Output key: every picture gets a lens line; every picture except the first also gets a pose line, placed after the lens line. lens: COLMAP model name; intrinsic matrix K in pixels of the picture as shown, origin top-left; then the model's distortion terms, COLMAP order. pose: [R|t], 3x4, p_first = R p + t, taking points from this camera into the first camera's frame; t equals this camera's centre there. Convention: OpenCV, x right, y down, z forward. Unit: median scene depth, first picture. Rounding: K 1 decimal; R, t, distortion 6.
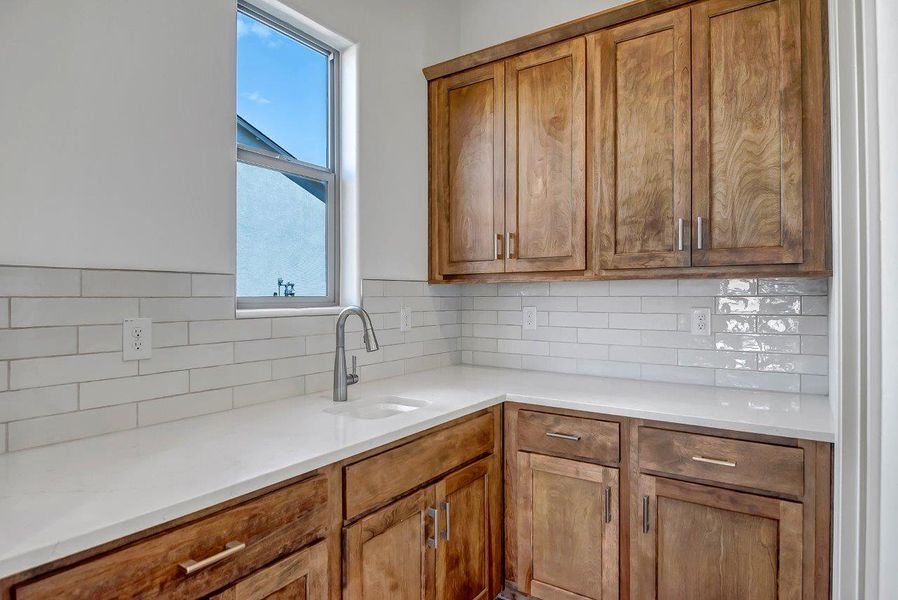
lens RADIAL K [[505.3, 0, 448.5], [0, 505.3, 289.3], [0, 0, 1]] dist [-0.004423, -0.002183]
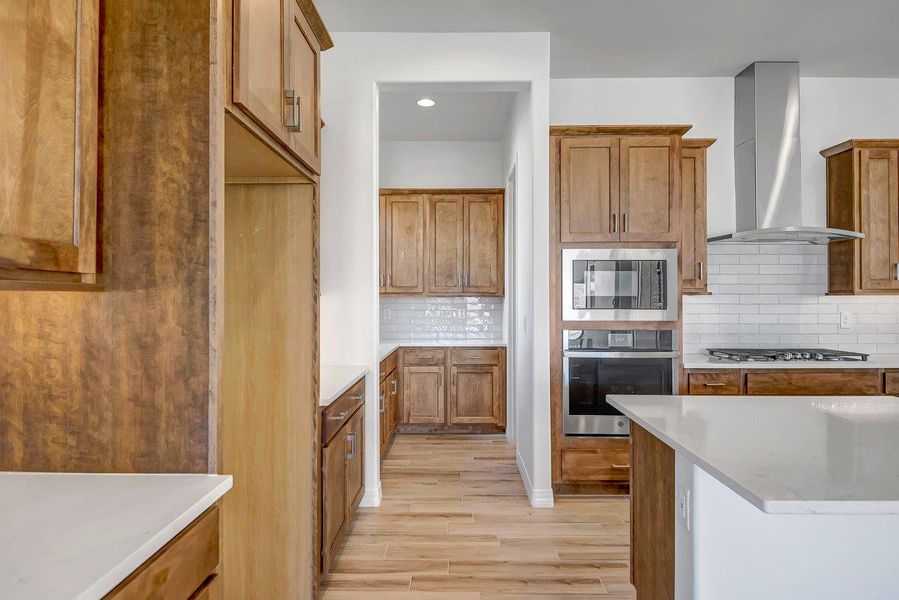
lens RADIAL K [[505.9, 0, 449.0], [0, 505.9, 289.3], [0, 0, 1]] dist [-0.004423, -0.002183]
pose [[0.822721, 0.018325, 0.568149, -1.125530], [-0.009097, 0.999777, -0.019073, -0.009875], [-0.568372, 0.010523, 0.822704, -1.195438]]
